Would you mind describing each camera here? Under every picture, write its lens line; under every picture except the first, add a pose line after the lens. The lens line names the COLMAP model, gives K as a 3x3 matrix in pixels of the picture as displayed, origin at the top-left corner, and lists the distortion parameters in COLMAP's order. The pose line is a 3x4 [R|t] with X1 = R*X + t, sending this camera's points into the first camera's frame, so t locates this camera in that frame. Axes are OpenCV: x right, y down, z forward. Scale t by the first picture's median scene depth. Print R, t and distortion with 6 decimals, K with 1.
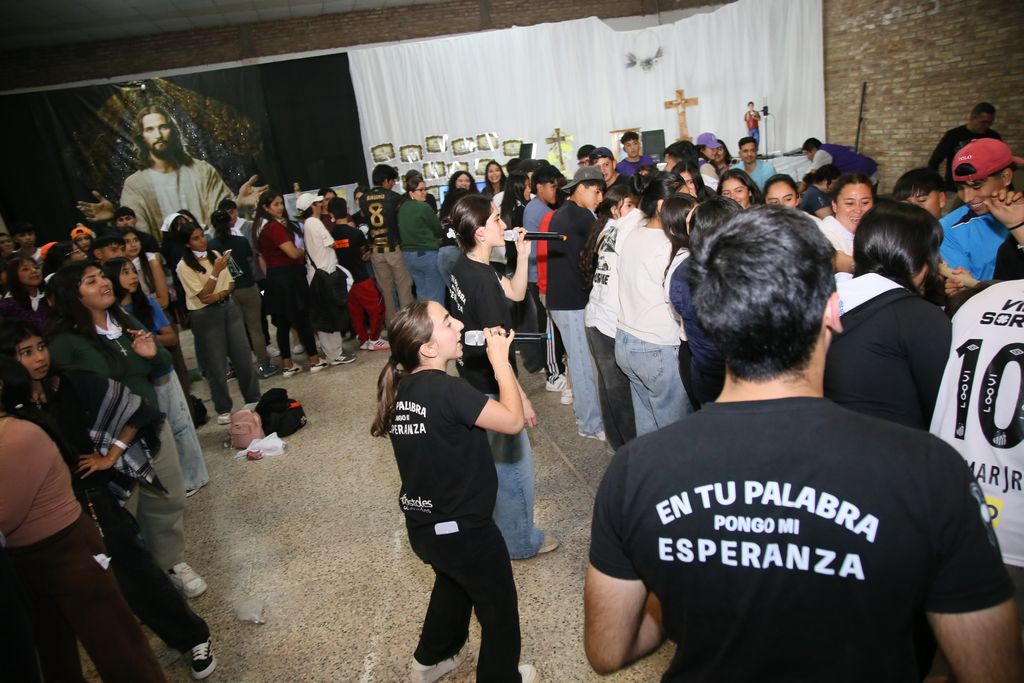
lens RADIAL K [[701.6, 0, 511.1], [0, 701.6, 338.4], [0, 0, 1]] dist [-0.115809, 0.065280]
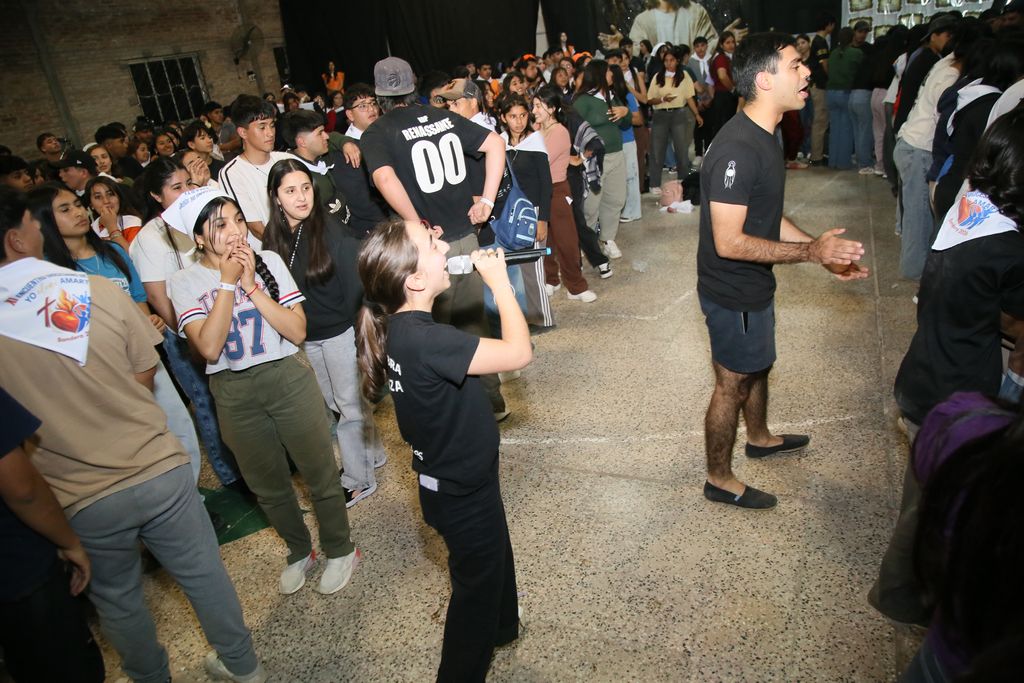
lens RADIAL K [[701.6, 0, 512.4], [0, 701.6, 347.6], [0, 0, 1]] dist [-0.115809, 0.065280]
pose [[0.778886, 0.283801, -0.559279, 0.134284], [-0.154823, 0.951166, 0.267045, 0.045814], [0.607755, -0.121408, 0.784789, -0.207401]]
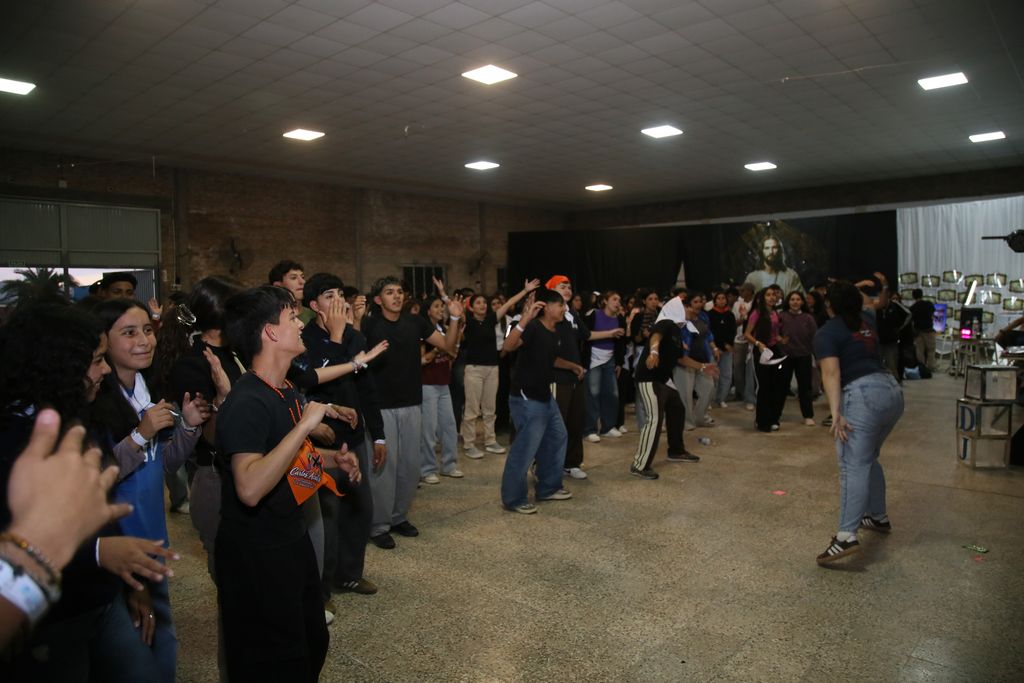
lens RADIAL K [[701.6, 0, 513.9], [0, 701.6, 343.5], [0, 0, 1]] dist [-0.115809, 0.065280]
pose [[0.545850, 0.175317, -0.819336, 0.581020], [-0.288814, 0.957305, 0.012428, 0.084301], [0.786533, 0.229852, 0.573178, -0.442635]]
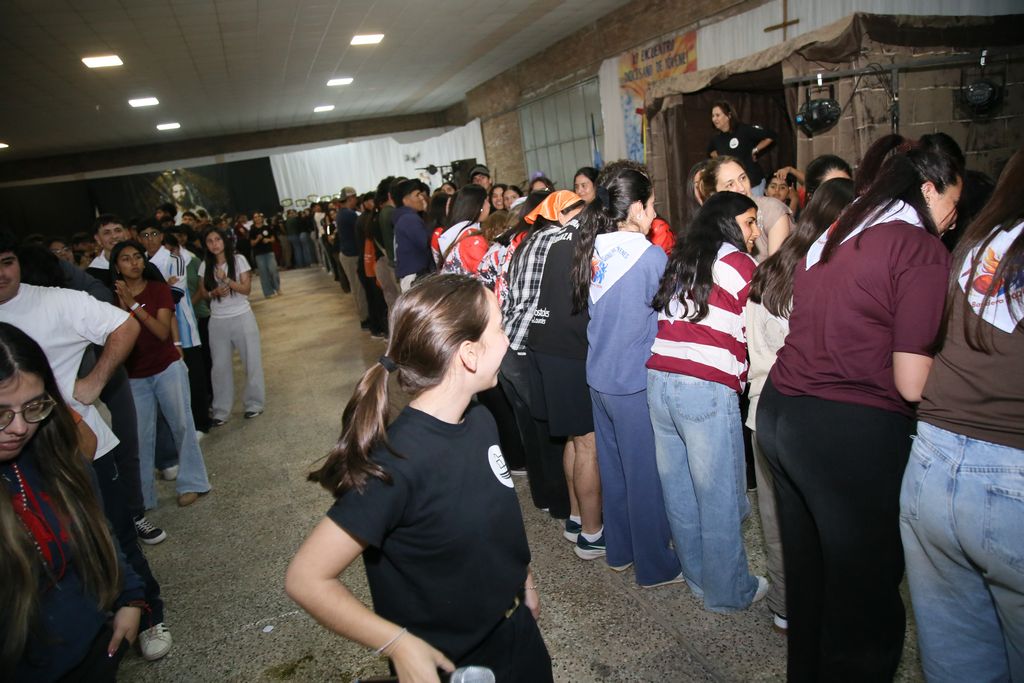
lens RADIAL K [[701.6, 0, 517.4], [0, 701.6, 348.1], [0, 0, 1]] dist [-0.115809, 0.065280]
pose [[0.995548, -0.018930, 0.092337, 0.330806], [0.024458, 0.997952, -0.059106, 0.334944], [-0.091029, 0.061102, 0.993972, -1.197545]]
